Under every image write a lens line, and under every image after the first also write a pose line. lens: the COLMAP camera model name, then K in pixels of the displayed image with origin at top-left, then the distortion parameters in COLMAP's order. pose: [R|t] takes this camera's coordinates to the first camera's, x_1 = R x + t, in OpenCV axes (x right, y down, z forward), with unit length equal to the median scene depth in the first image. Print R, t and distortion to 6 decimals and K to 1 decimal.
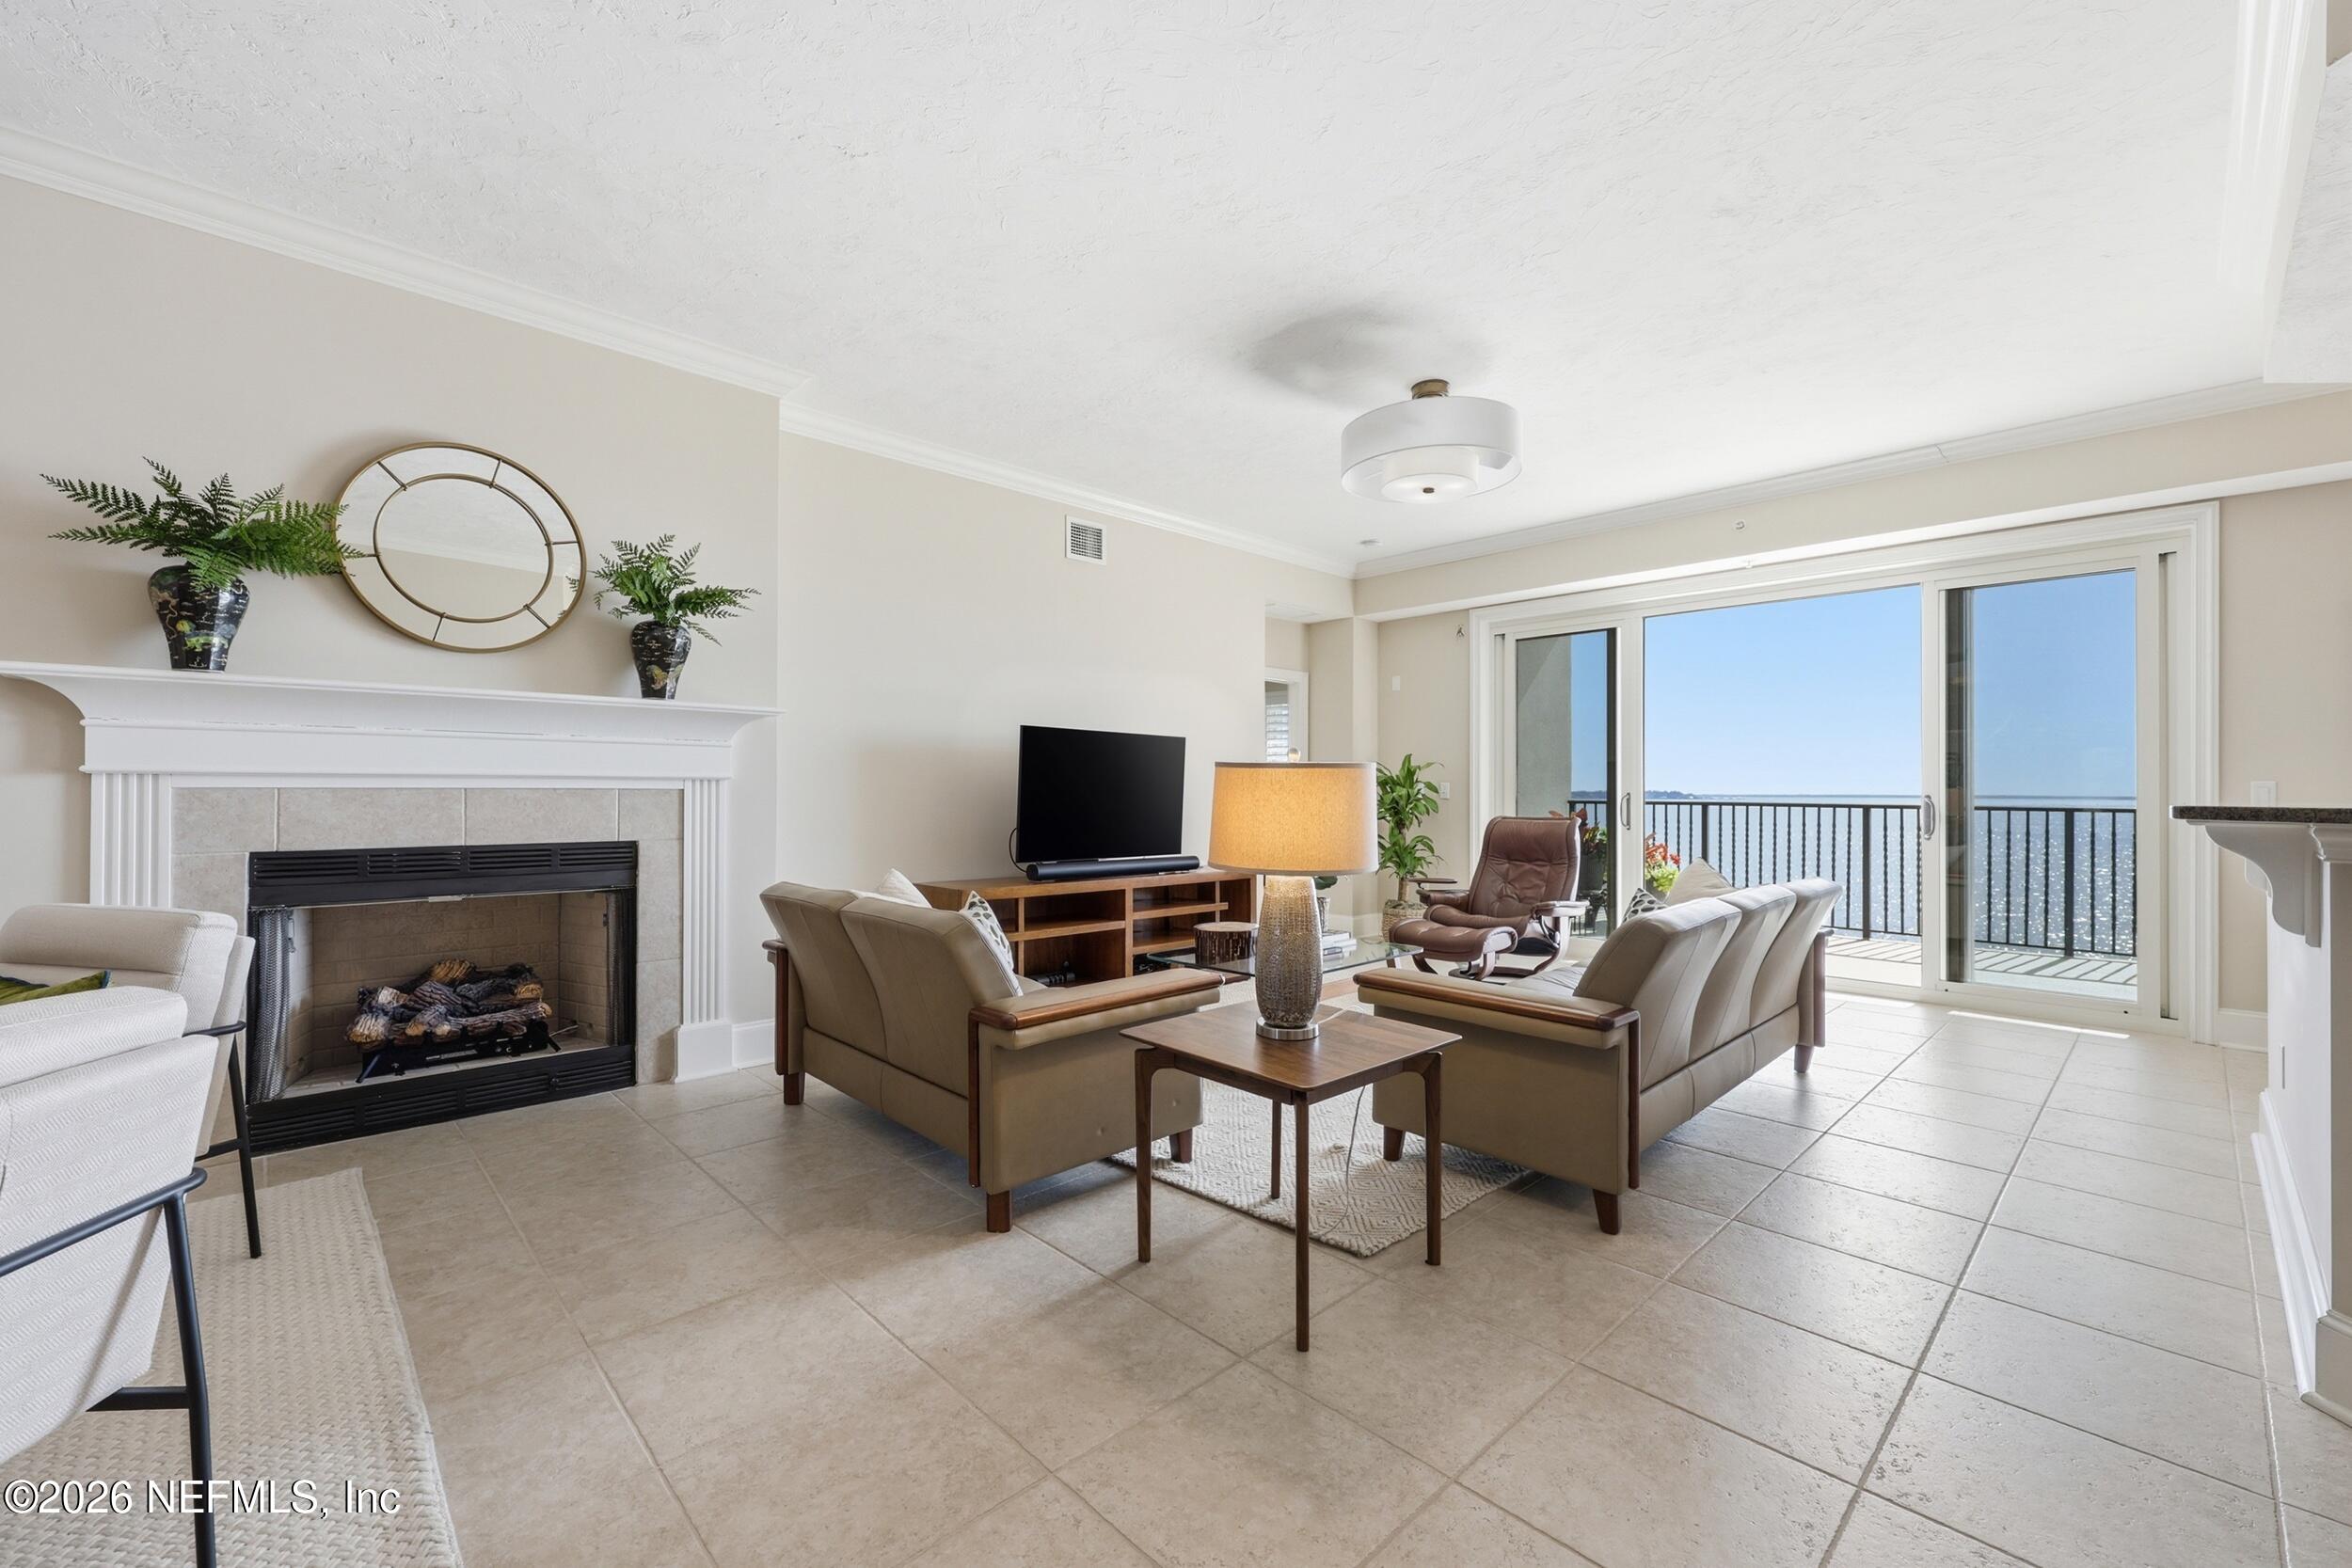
lens RADIAL K [[951.7, 0, 1185.0], [0, 951.7, 784.0], [0, 0, 1]] dist [0.004004, 0.000011]
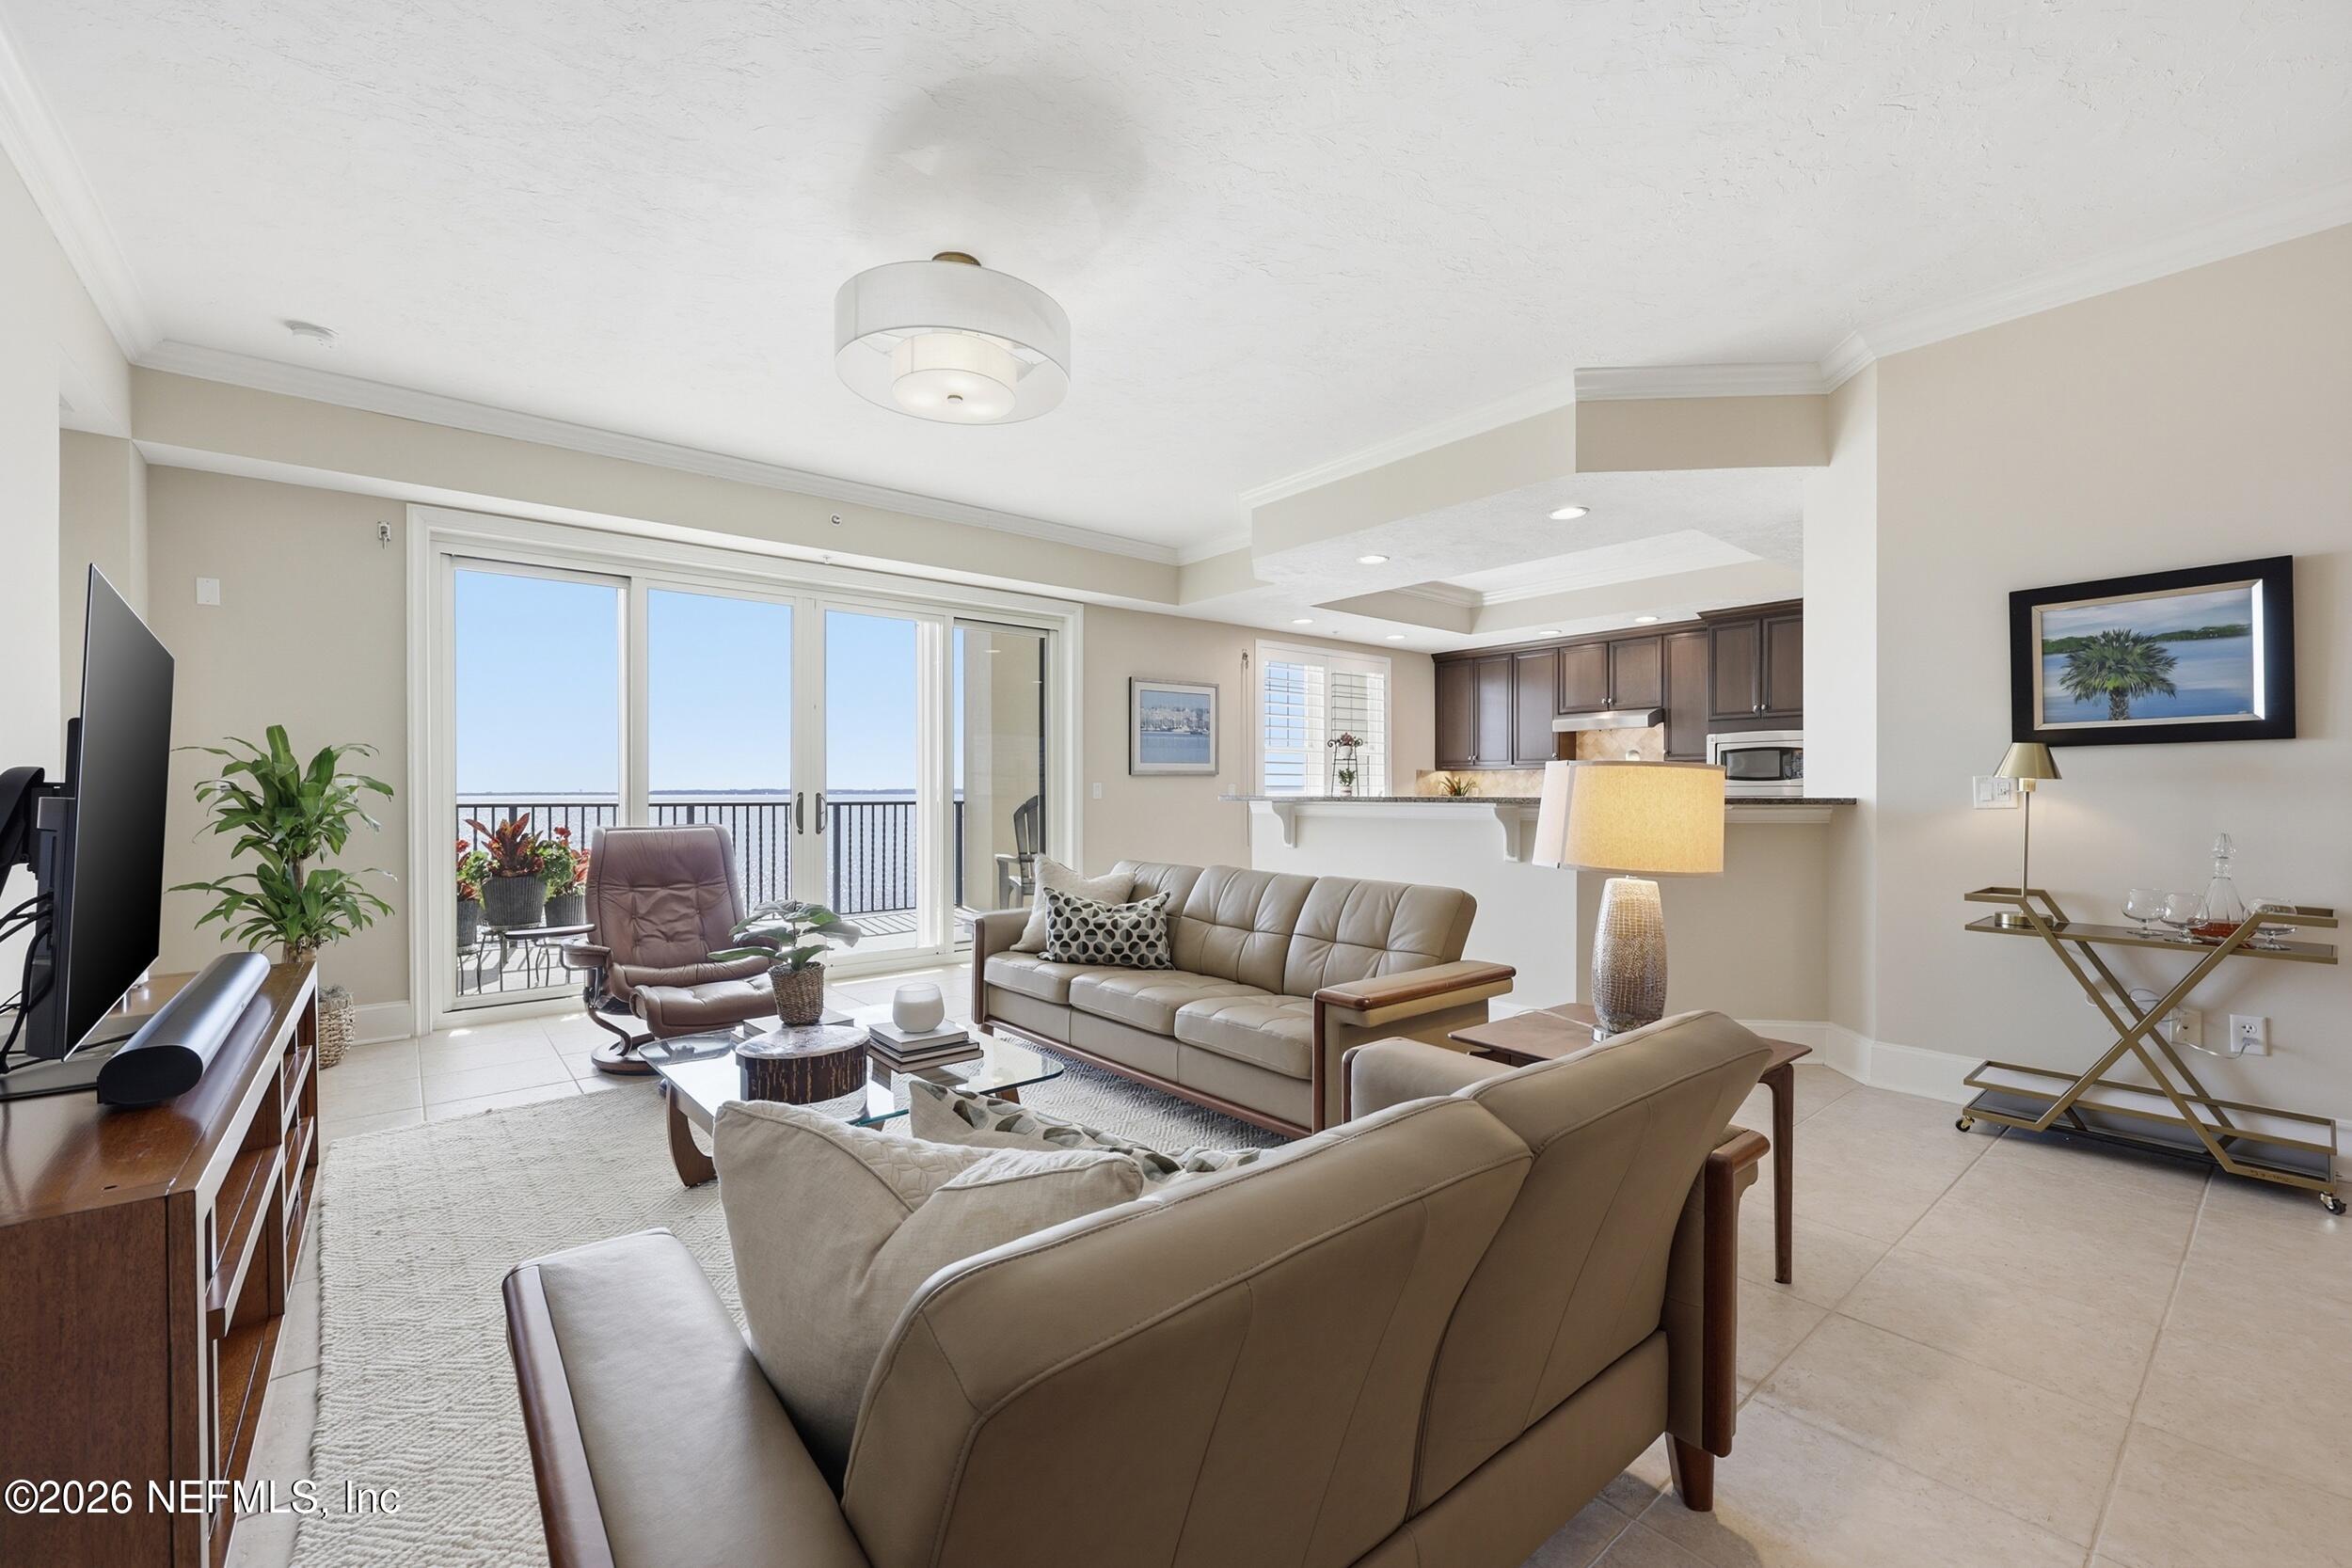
lens RADIAL K [[951.7, 0, 1178.2], [0, 951.7, 789.1], [0, 0, 1]] dist [0.004004, 0.000011]
pose [[0.082964, -0.004218, 0.996544, -0.504389], [-0.003412, 0.999984, 0.004517, 0.001077], [-0.996547, -0.003775, 0.082949, 0.767762]]
